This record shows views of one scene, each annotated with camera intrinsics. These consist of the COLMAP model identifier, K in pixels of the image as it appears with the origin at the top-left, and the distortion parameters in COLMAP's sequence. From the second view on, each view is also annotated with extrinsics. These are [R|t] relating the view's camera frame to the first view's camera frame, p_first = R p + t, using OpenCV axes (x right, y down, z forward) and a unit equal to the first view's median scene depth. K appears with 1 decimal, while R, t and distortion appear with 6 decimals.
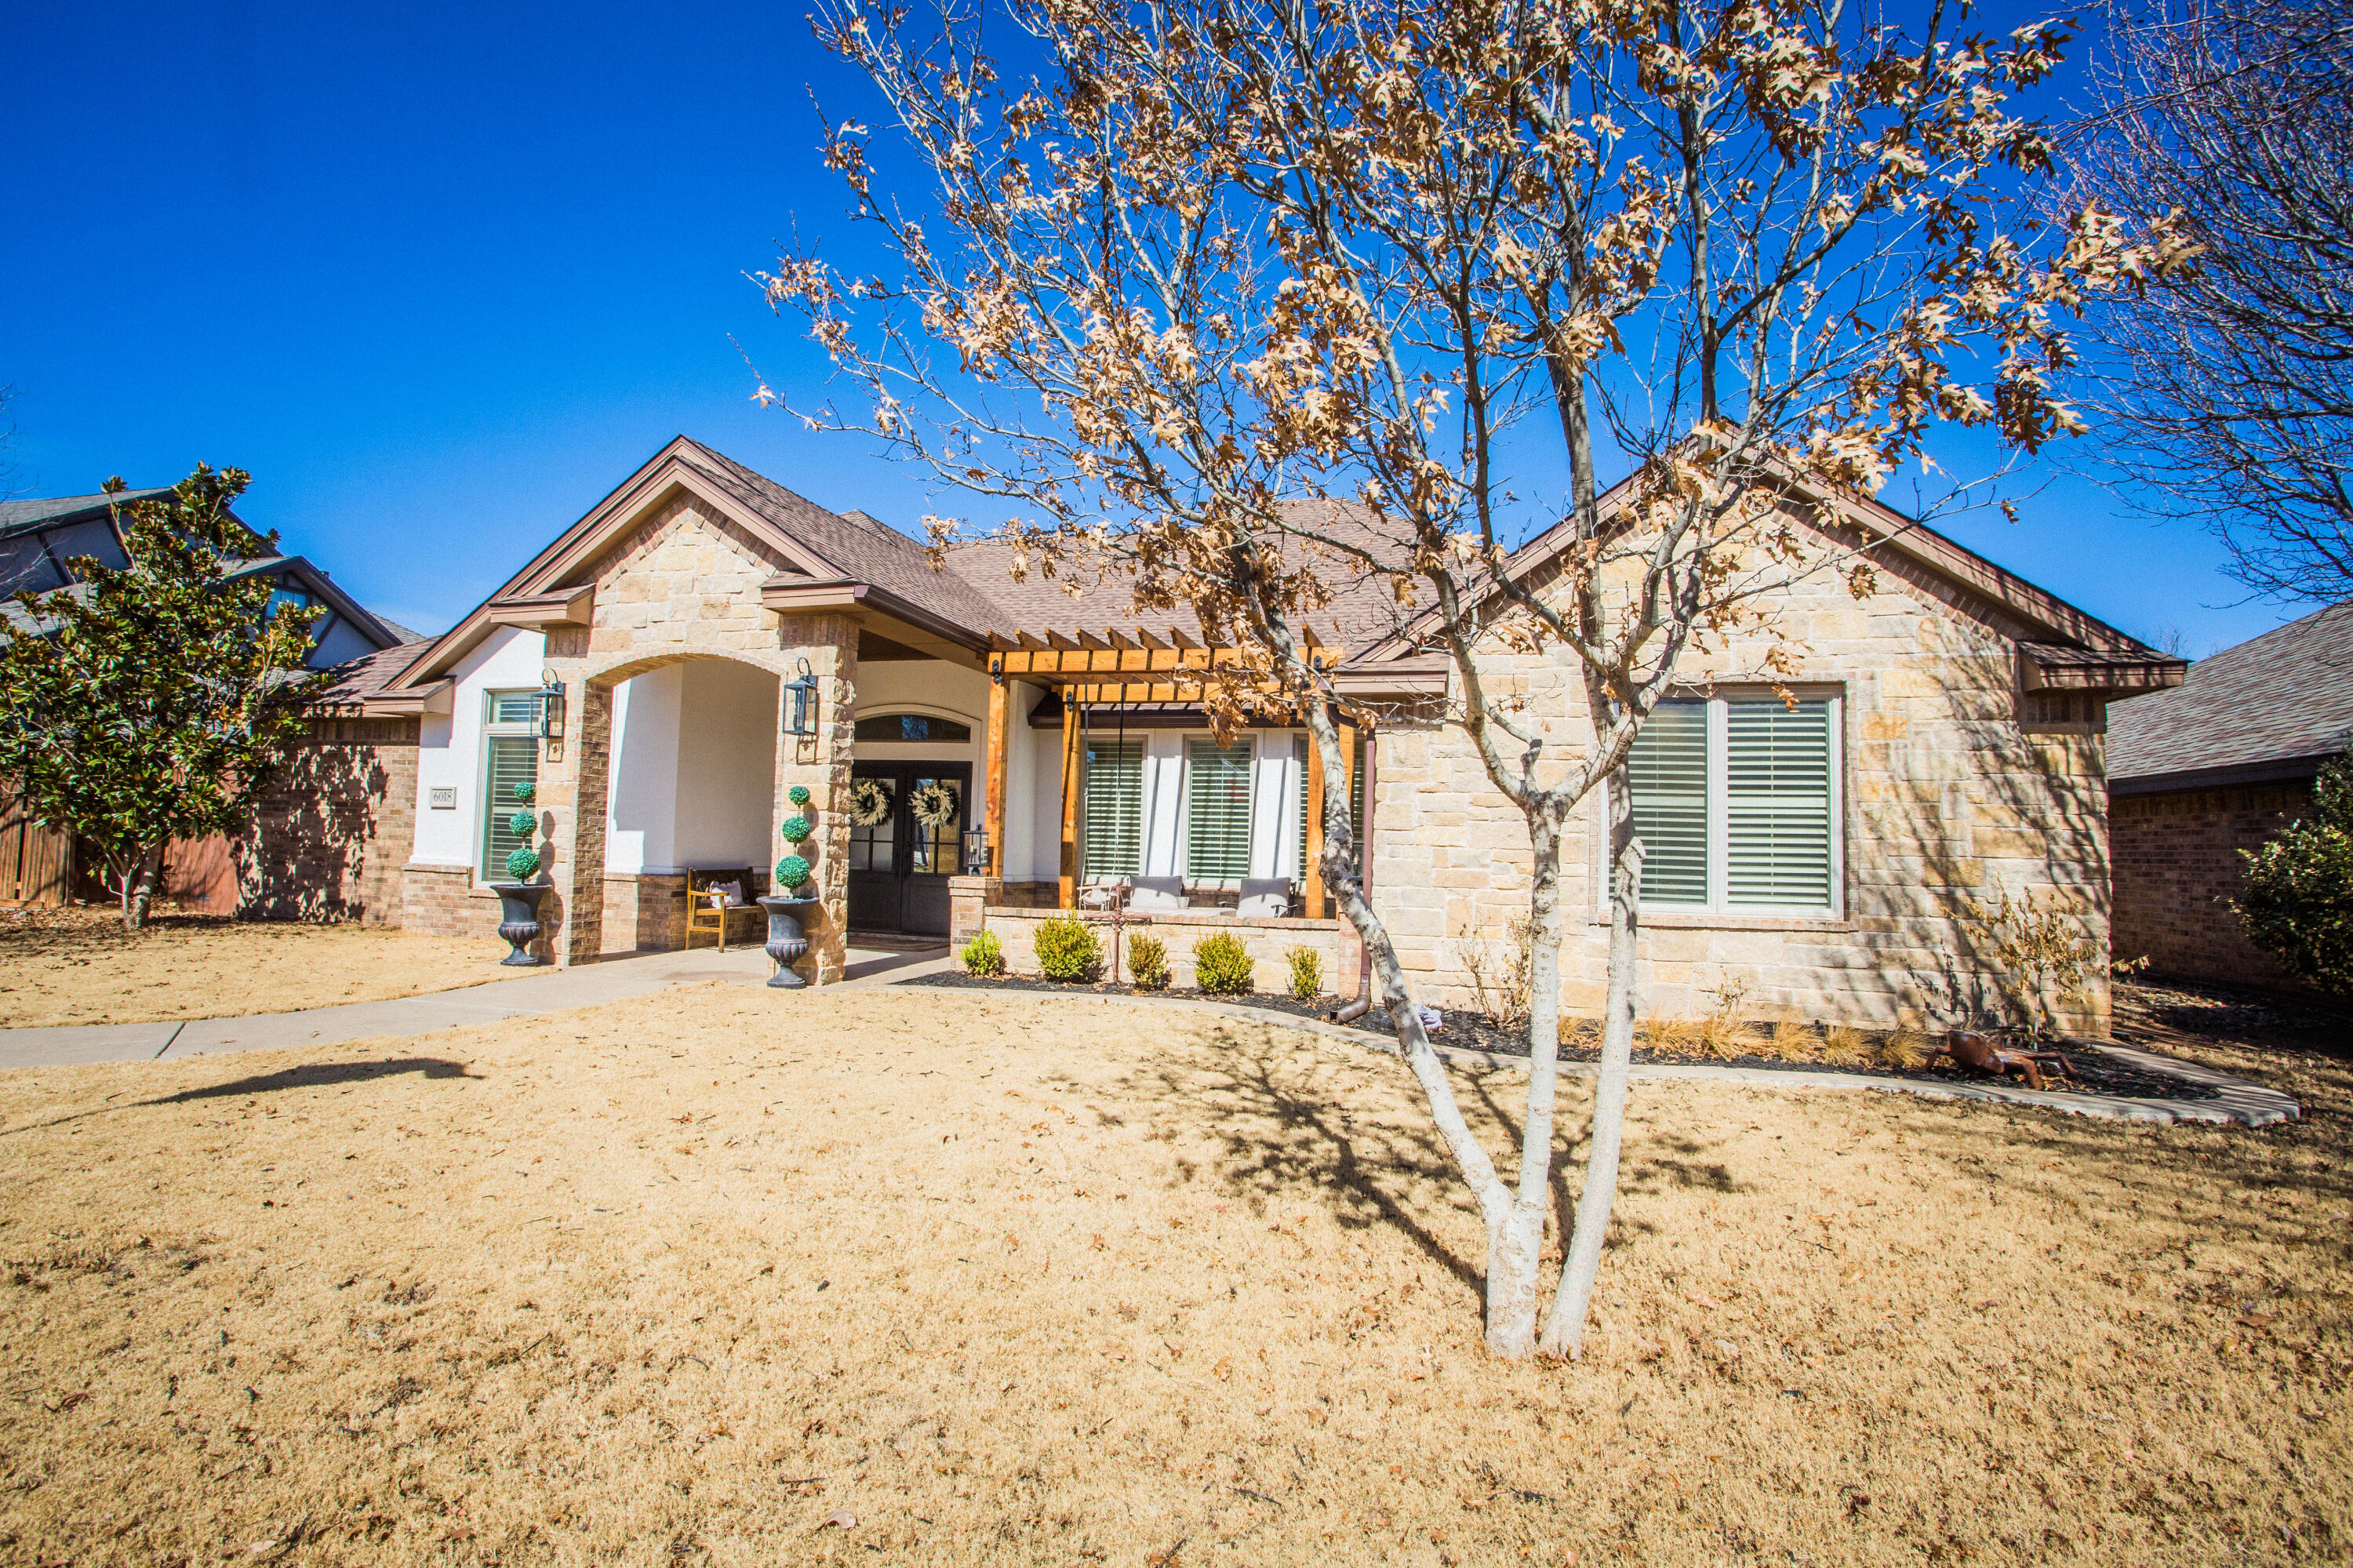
lens RADIAL K [[1162.0, 0, 1165.0], [0, 1162.0, 777.0], [0, 0, 1]] dist [-0.071356, 0.029859]
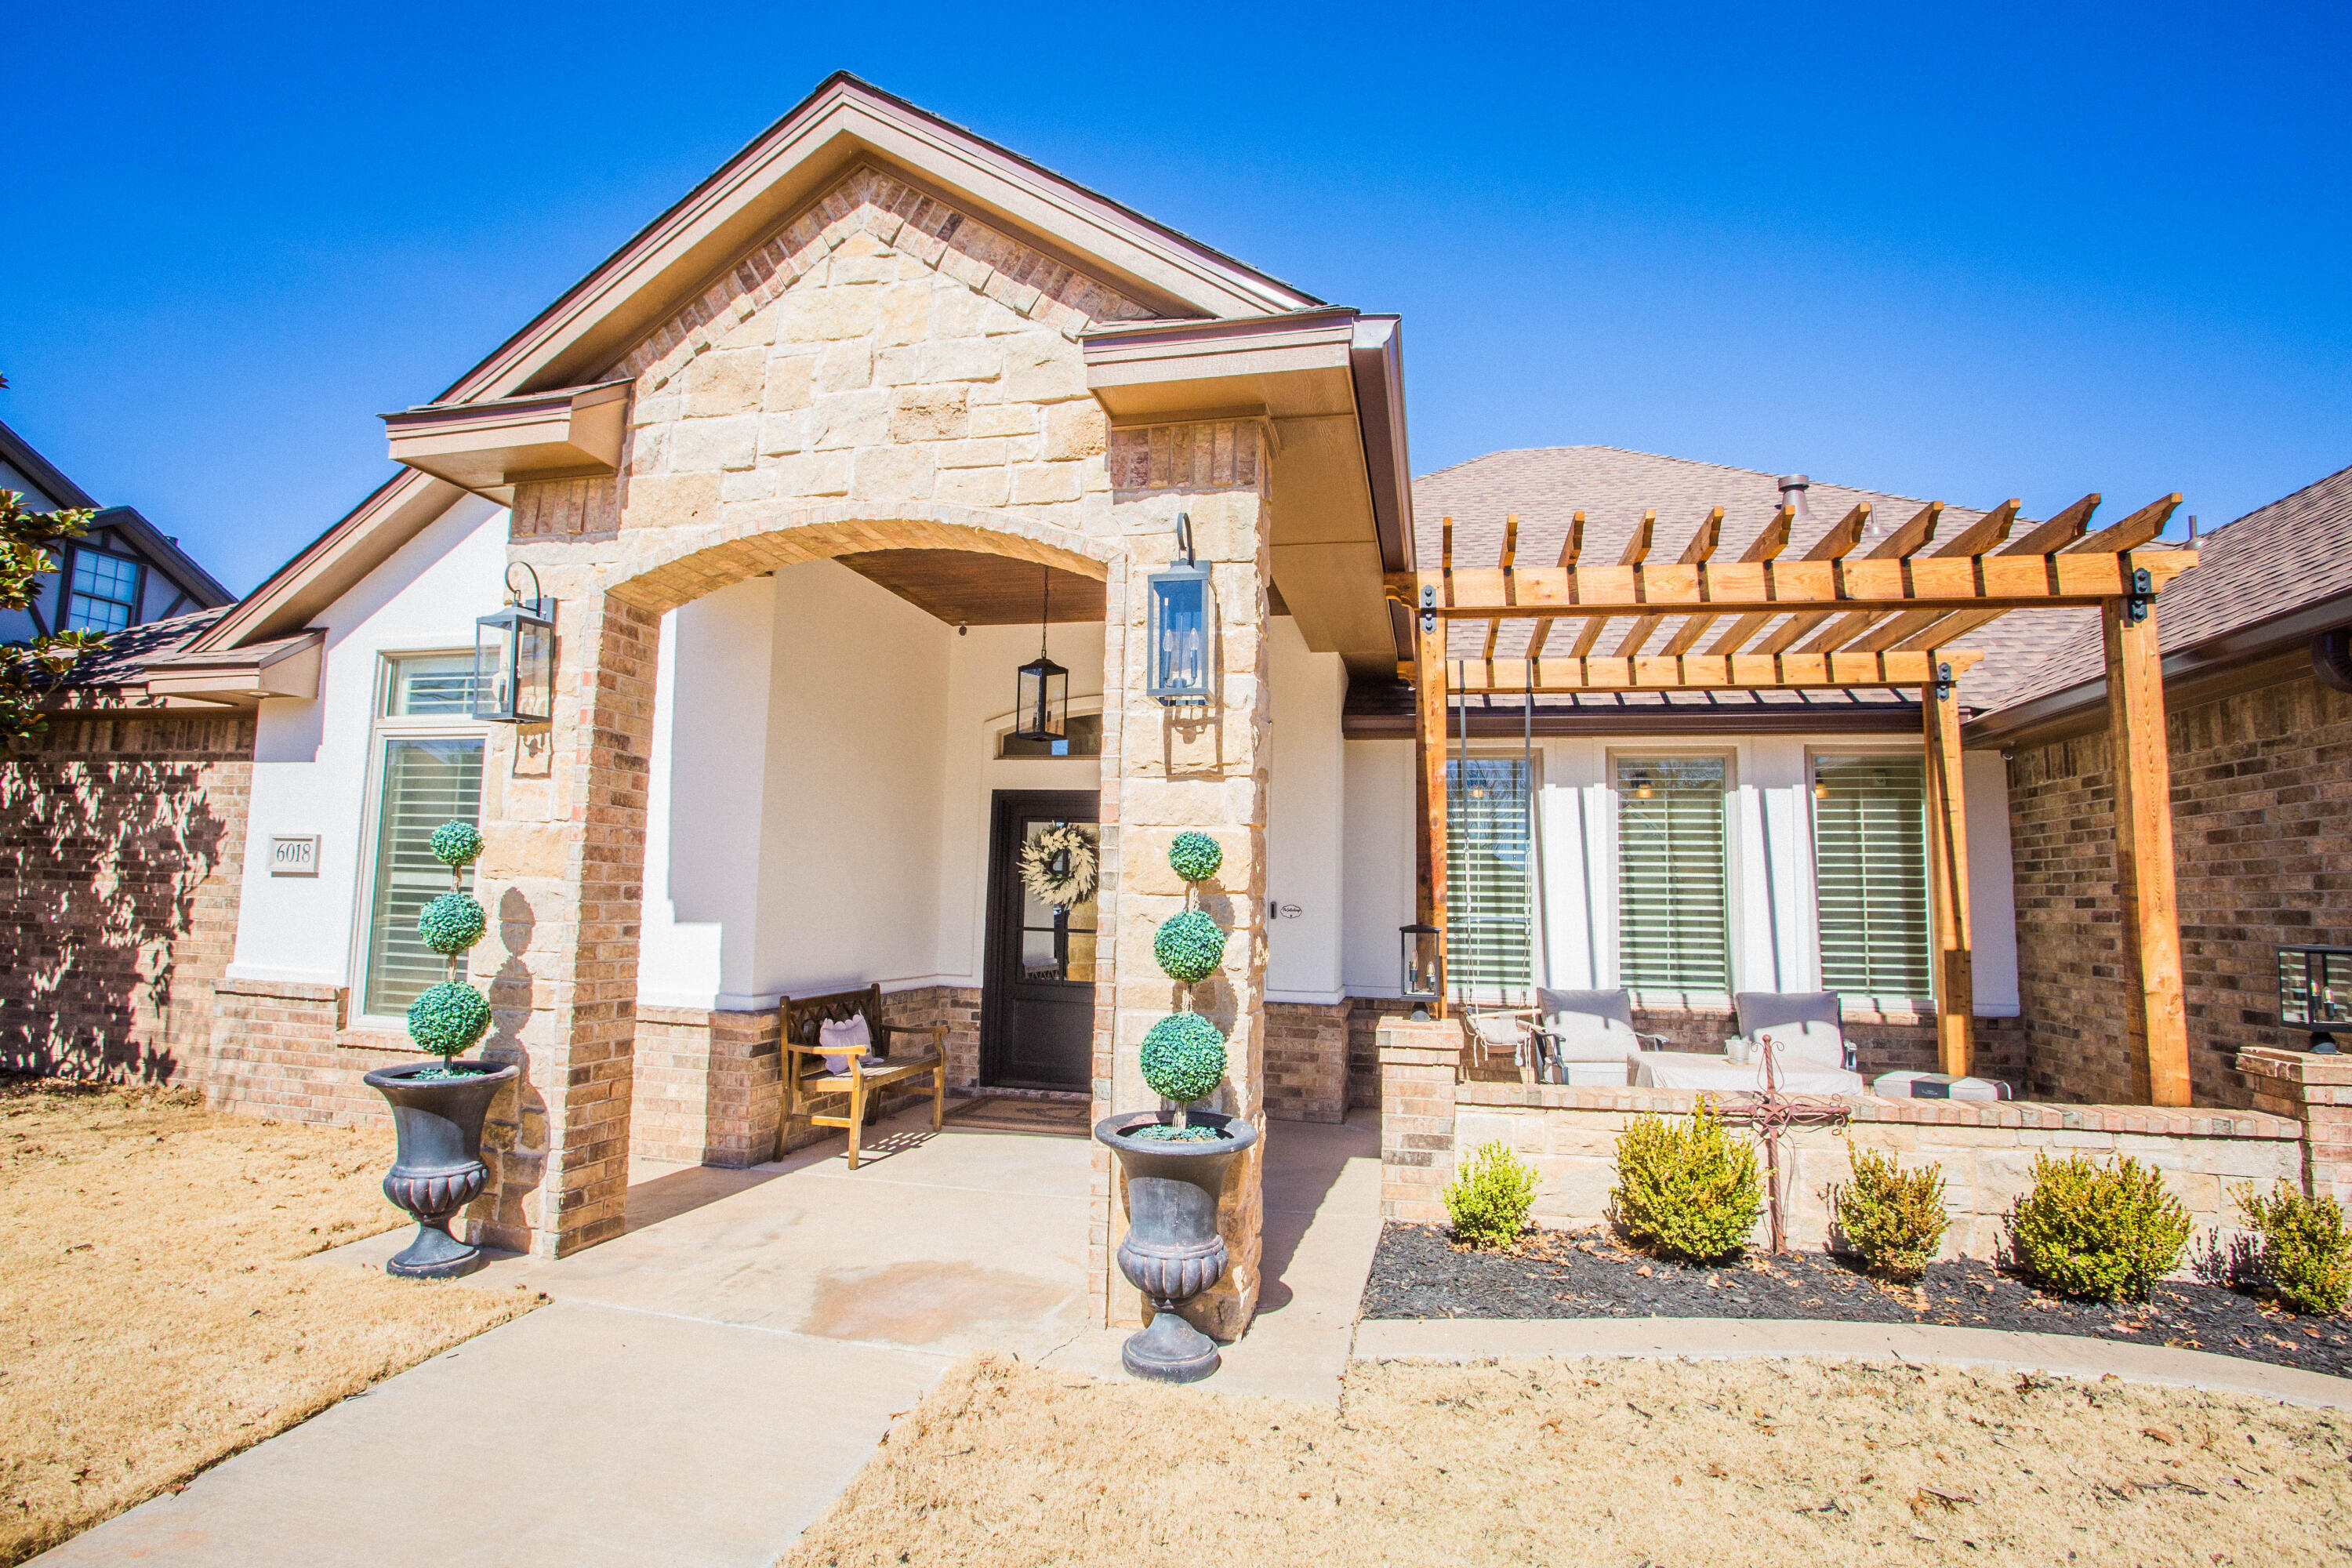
lens RADIAL K [[1161.5, 0, 1164.6], [0, 1161.5, 777.0], [0, 0, 1]] dist [-0.071356, 0.029859]
pose [[0.998650, 0.002589, 0.051875, -0.338310], [-0.000282, 0.999012, -0.044438, 0.006707], [-0.051939, 0.044363, 0.997664, 0.595085]]
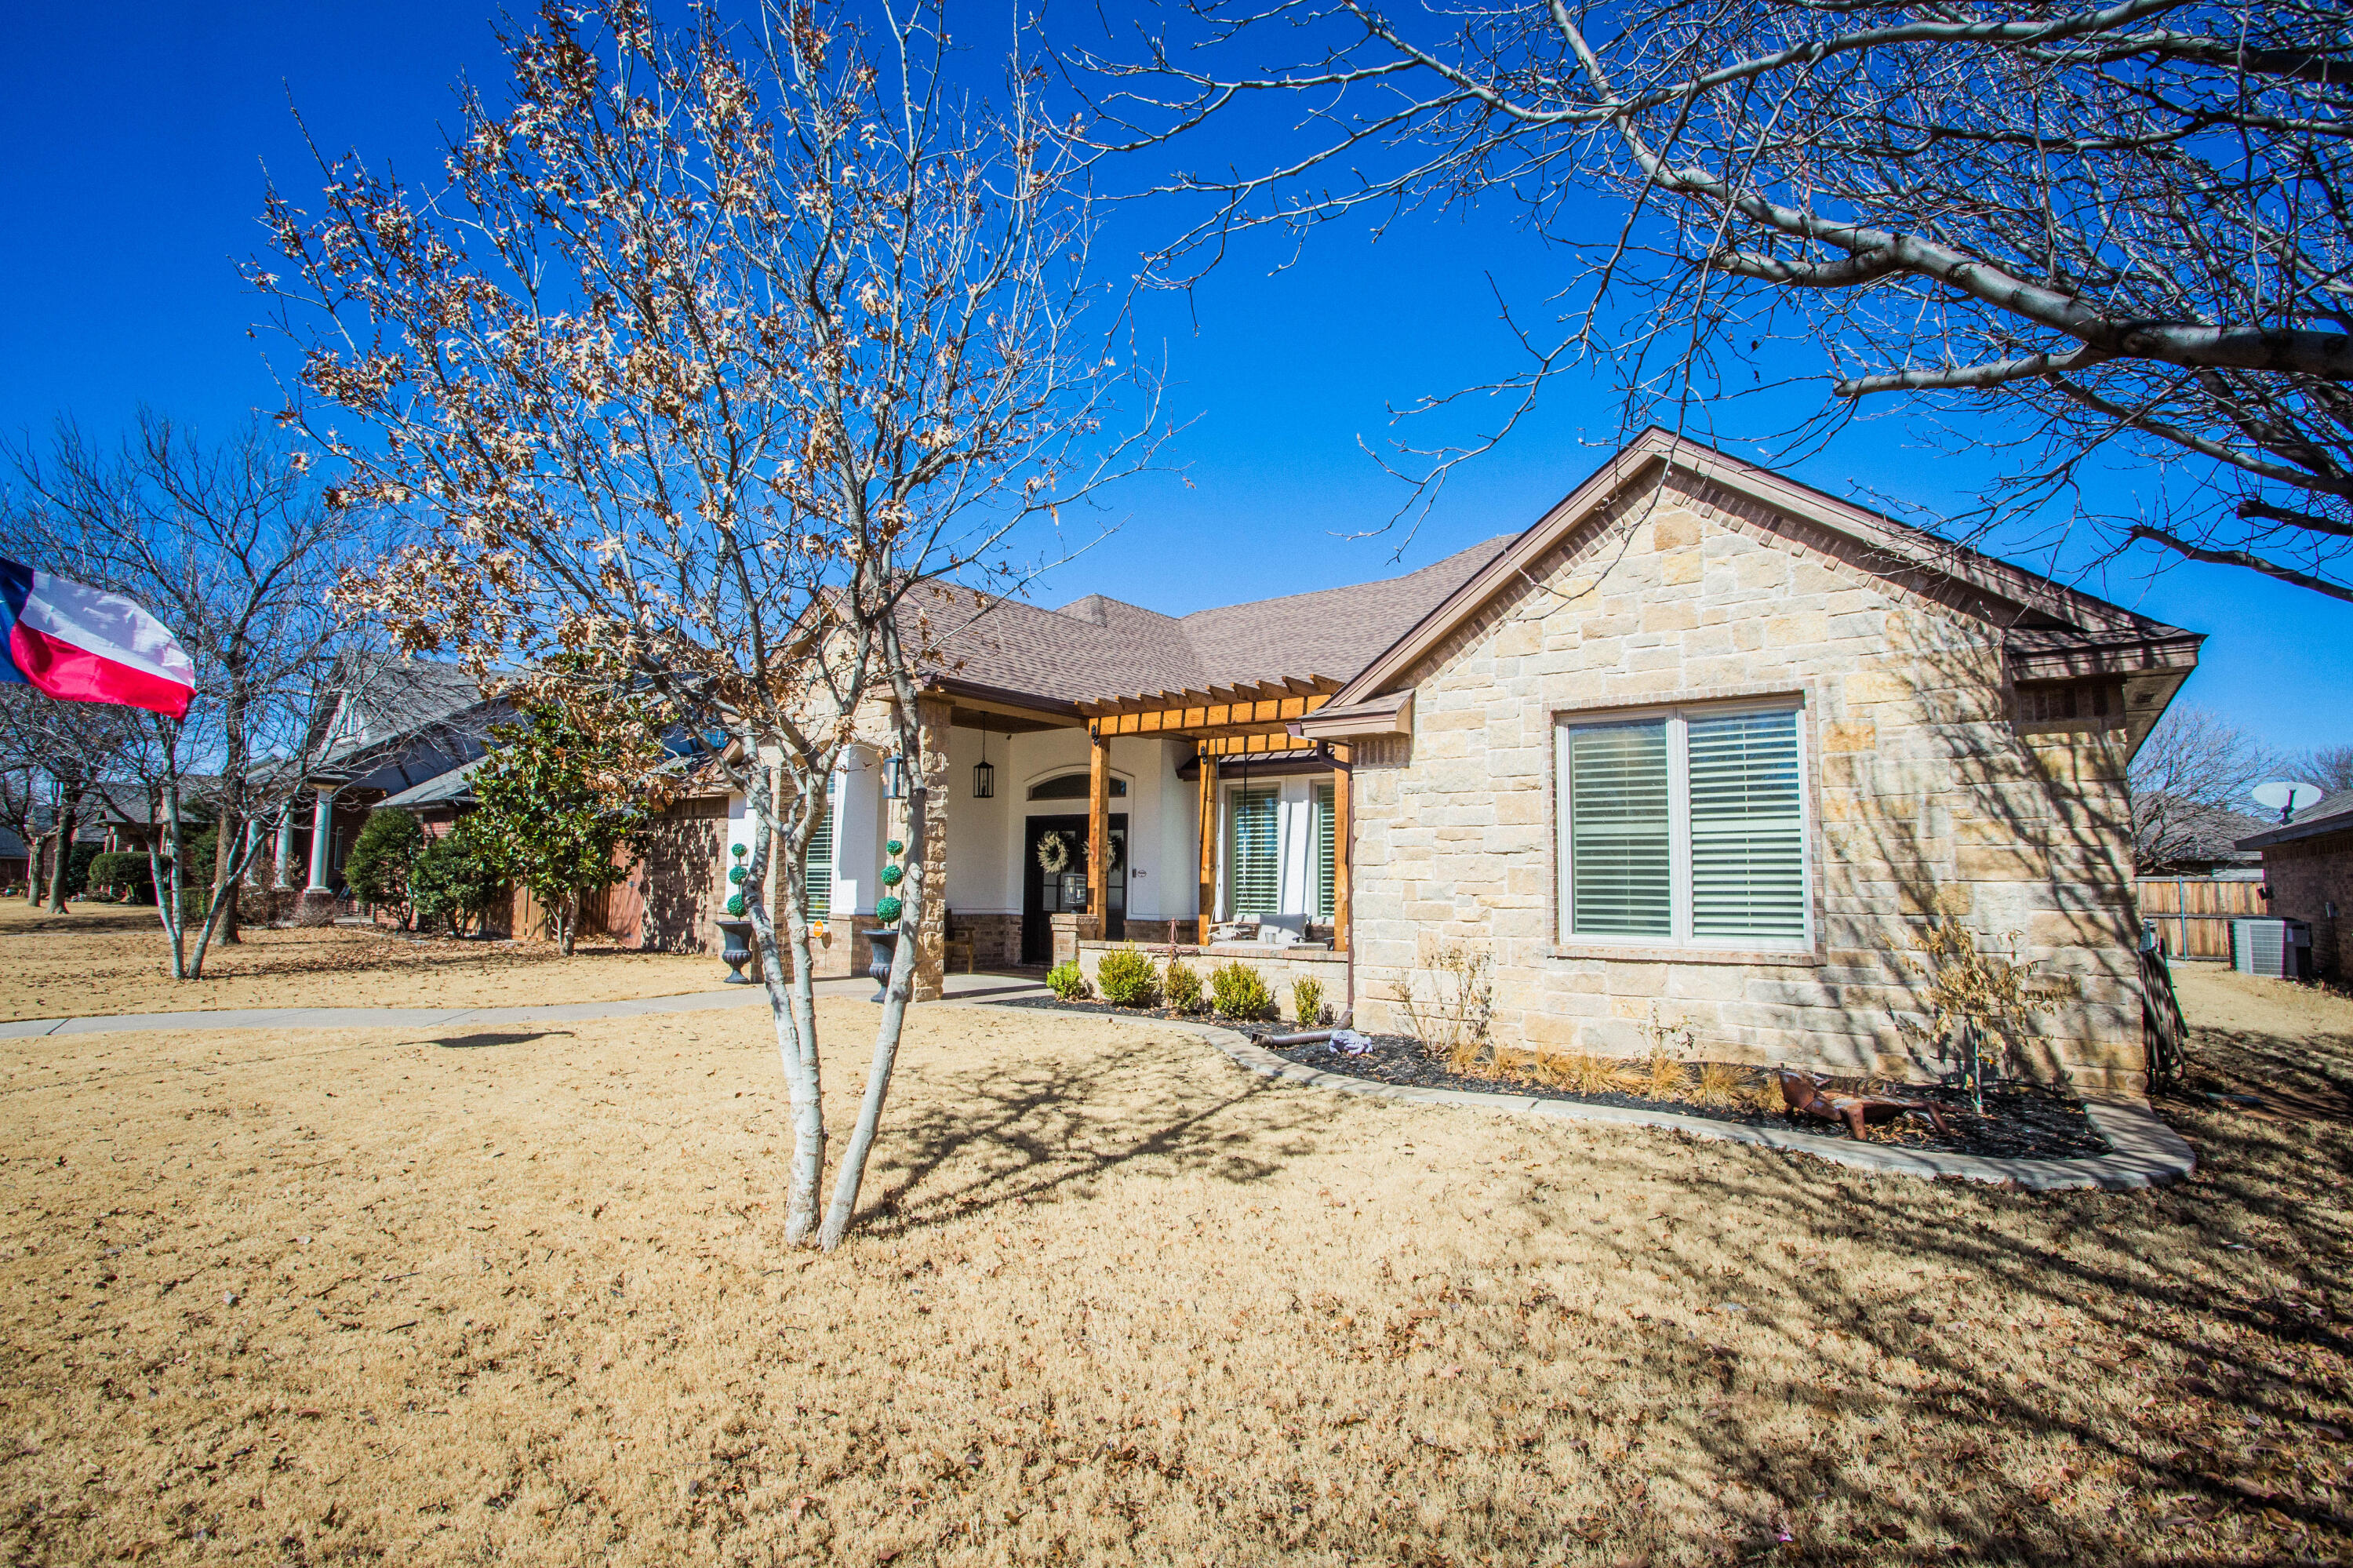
lens RADIAL K [[1162.0, 0, 1165.0], [0, 1162.0, 777.0], [0, 0, 1]] dist [-0.071356, 0.029859]
pose [[0.920758, -0.050596, -0.386839, 0.424213], [0.034488, 0.998229, -0.048473, 0.010443], [0.388606, 0.031291, 0.920872, -0.032838]]
